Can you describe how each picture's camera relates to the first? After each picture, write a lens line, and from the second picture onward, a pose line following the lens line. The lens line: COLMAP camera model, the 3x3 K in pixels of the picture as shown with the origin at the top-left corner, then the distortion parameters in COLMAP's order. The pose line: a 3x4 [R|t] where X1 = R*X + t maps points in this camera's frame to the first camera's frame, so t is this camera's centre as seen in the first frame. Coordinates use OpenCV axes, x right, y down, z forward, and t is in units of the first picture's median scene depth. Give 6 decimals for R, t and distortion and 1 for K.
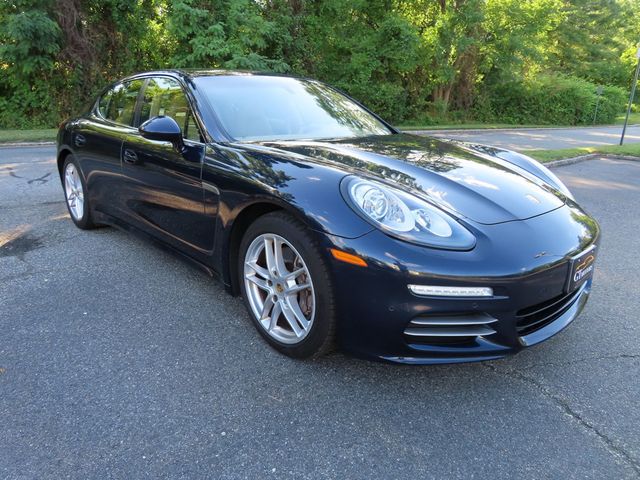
lens RADIAL K [[446.7, 0, 316.6], [0, 446.7, 238.6], [0, 0, 1]] dist [-0.012619, 0.009385]
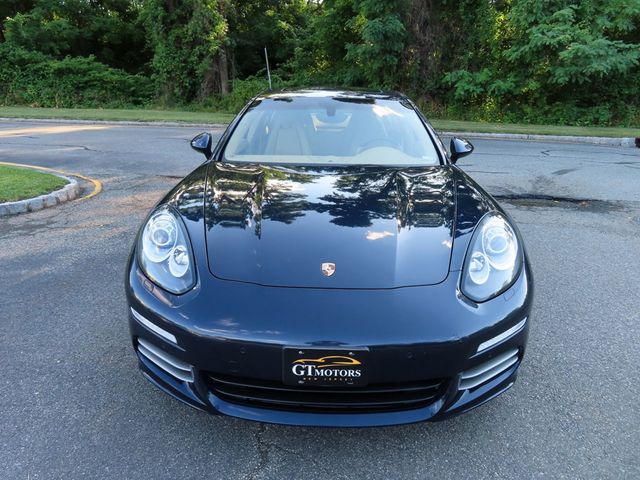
lens RADIAL K [[446.7, 0, 317.3], [0, 446.7, 240.8], [0, 0, 1]] dist [-0.012619, 0.009385]
pose [[0.709372, 0.233574, -0.665007, 0.122437], [-0.212843, 0.970436, 0.113809, -0.028292], [0.671929, 0.060810, 0.738115, 0.043636]]
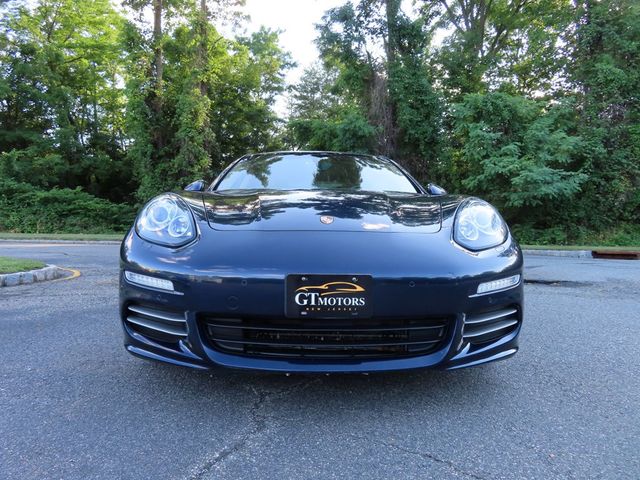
lens RADIAL K [[446.7, 0, 318.4], [0, 446.7, 244.6], [0, 0, 1]] dist [-0.012619, 0.009385]
pose [[0.749641, 0.028918, -0.661212, 0.126532], [-0.199619, 0.962400, -0.184226, 0.014493], [0.631023, 0.270094, 0.727227, 0.044300]]
